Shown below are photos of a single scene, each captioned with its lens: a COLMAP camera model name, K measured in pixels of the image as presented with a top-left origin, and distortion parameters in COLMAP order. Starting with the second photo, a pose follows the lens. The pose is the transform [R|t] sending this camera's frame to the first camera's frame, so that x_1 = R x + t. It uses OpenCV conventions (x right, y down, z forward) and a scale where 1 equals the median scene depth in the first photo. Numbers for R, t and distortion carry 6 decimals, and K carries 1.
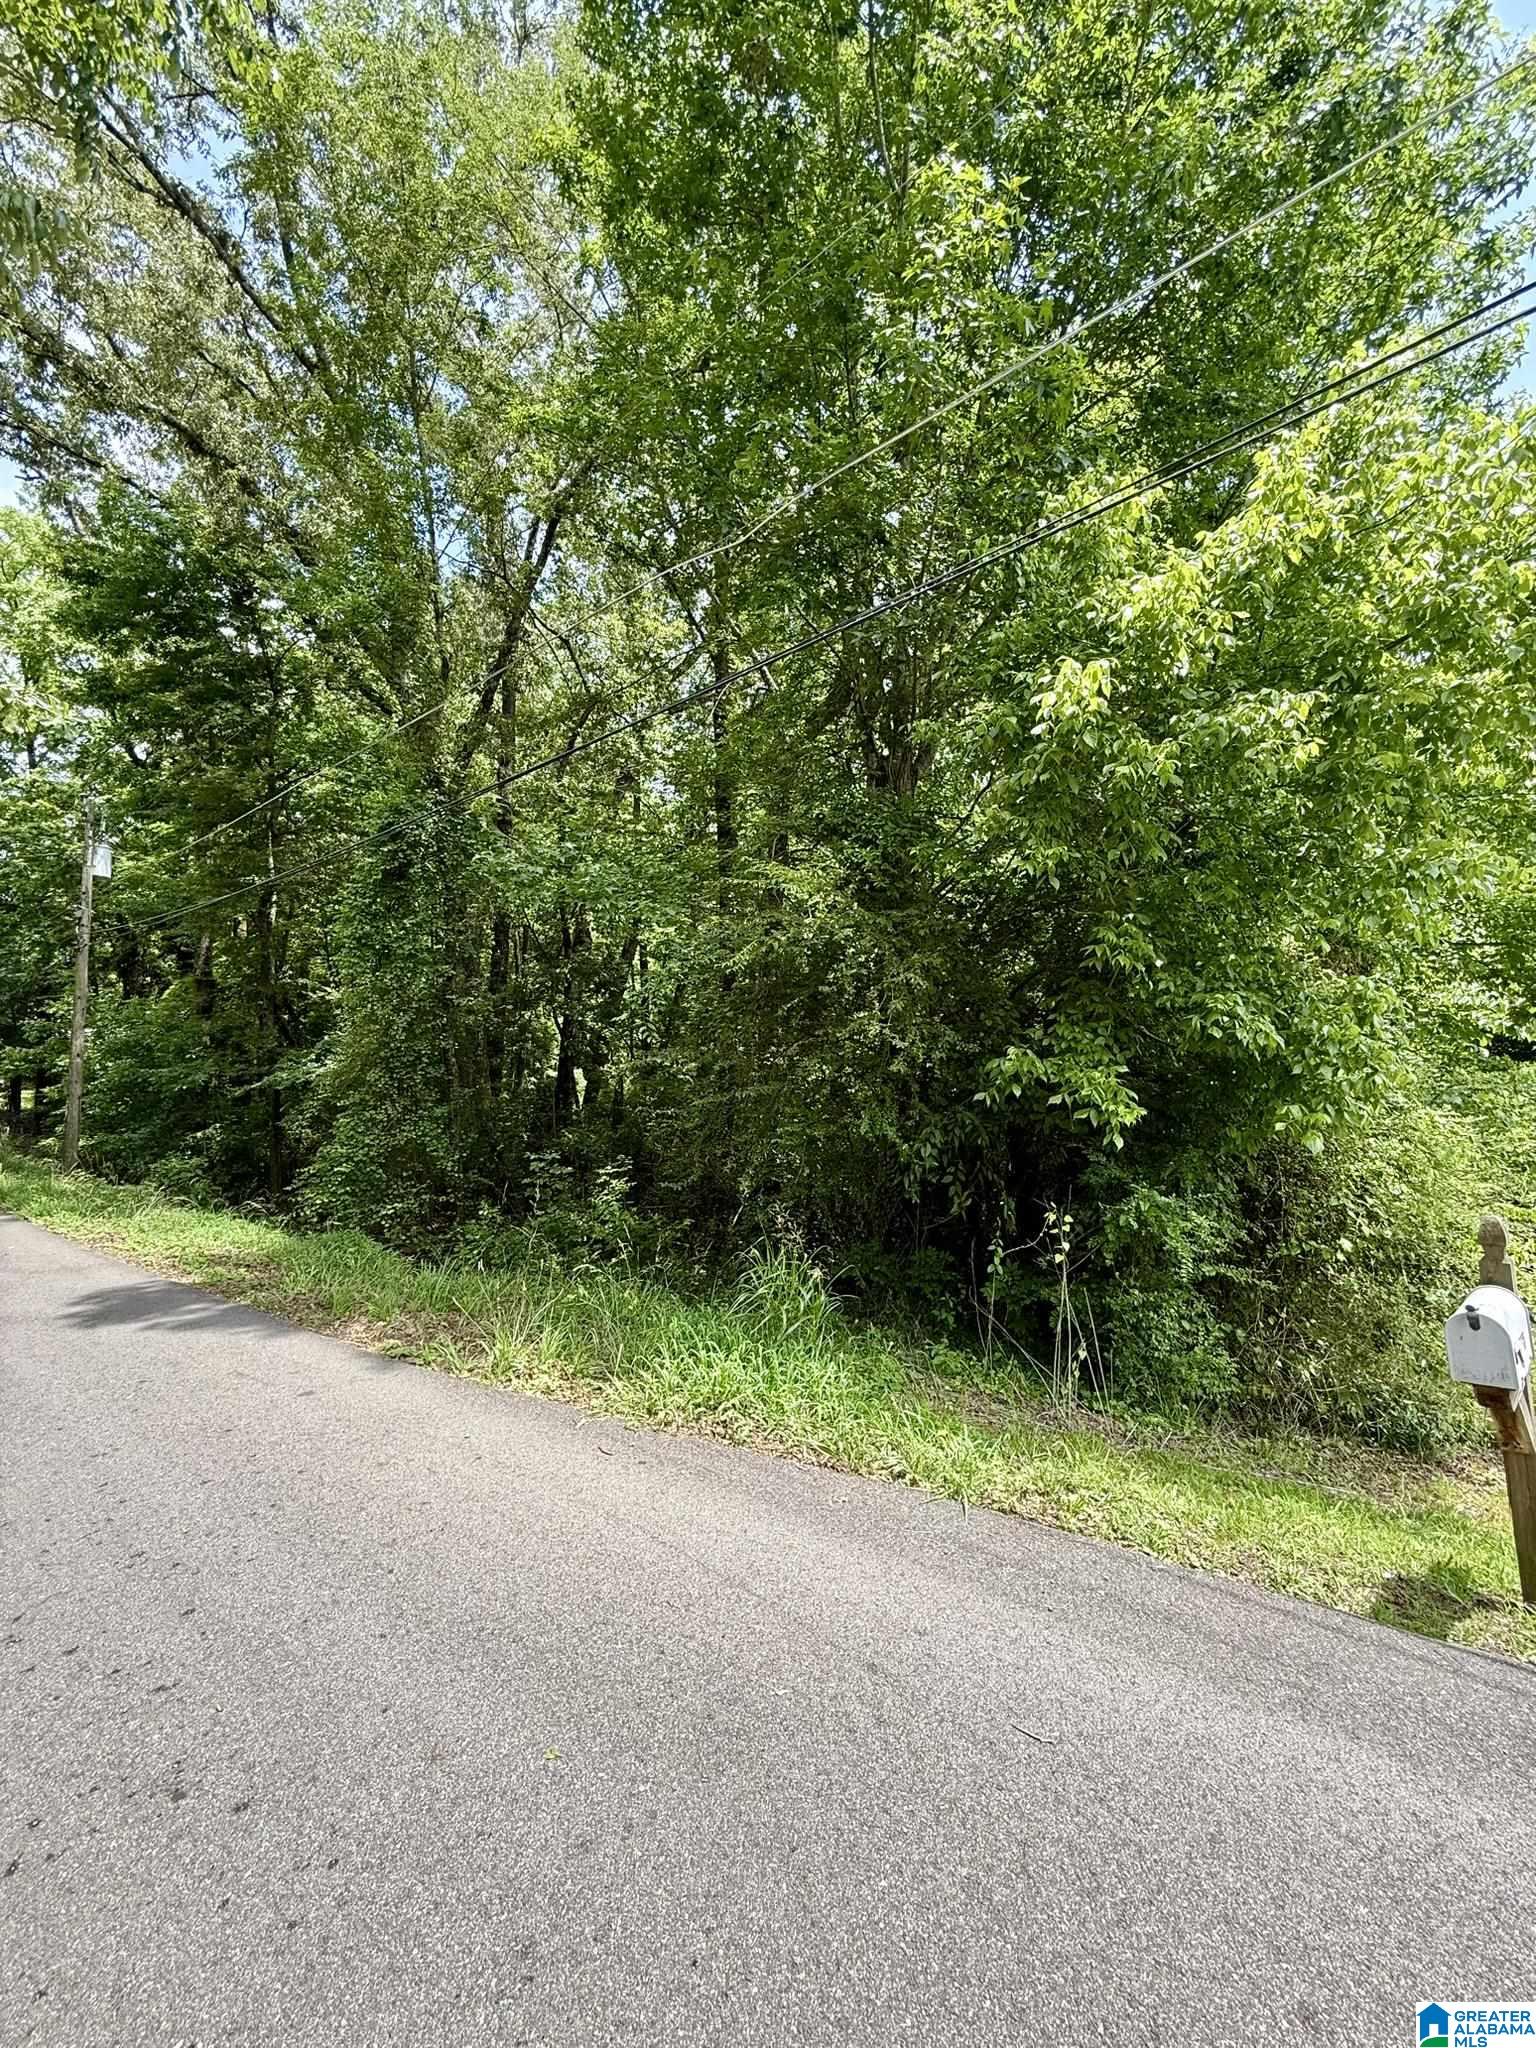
lens RADIAL K [[821.9, 0, 765.2], [0, 821.9, 1010.7], [0, 0, 1]] dist [-0.001740, 0.002421]
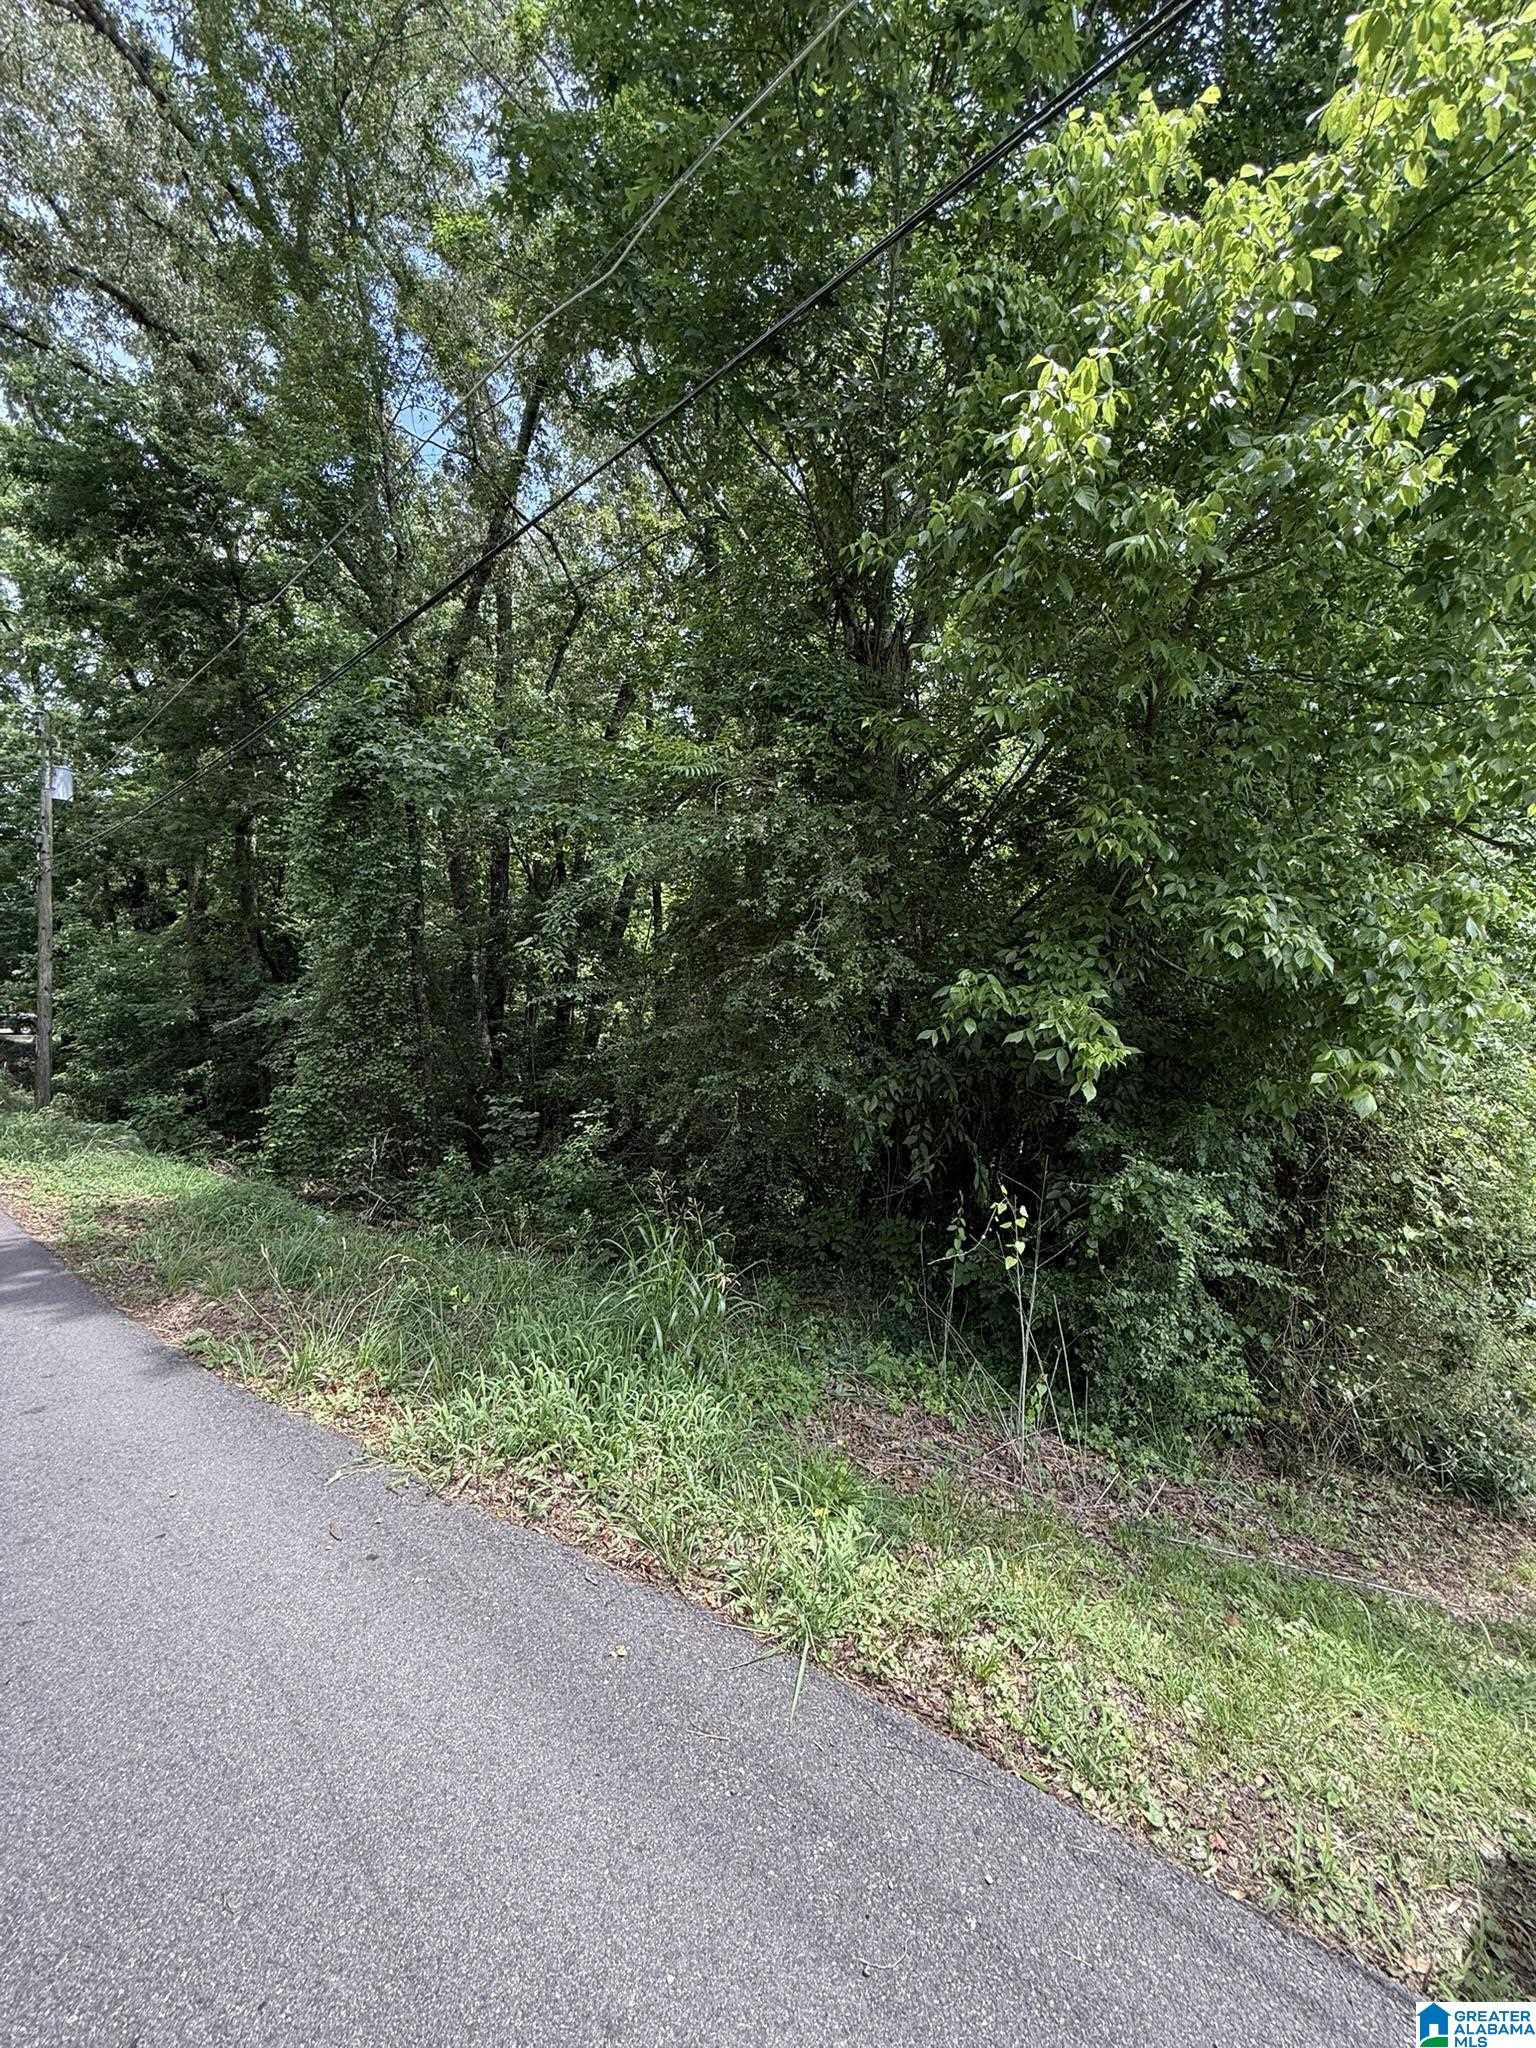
lens RADIAL K [[821.9, 0, 776.9], [0, 821.9, 1003.6], [0, 0, 1]] dist [-0.001740, 0.002421]
pose [[0.999301, 0.005282, -0.037017, 0.097410], [-0.002929, 0.997989, 0.063319, 0.015926], [0.037277, -0.063166, 0.997307, 0.154011]]
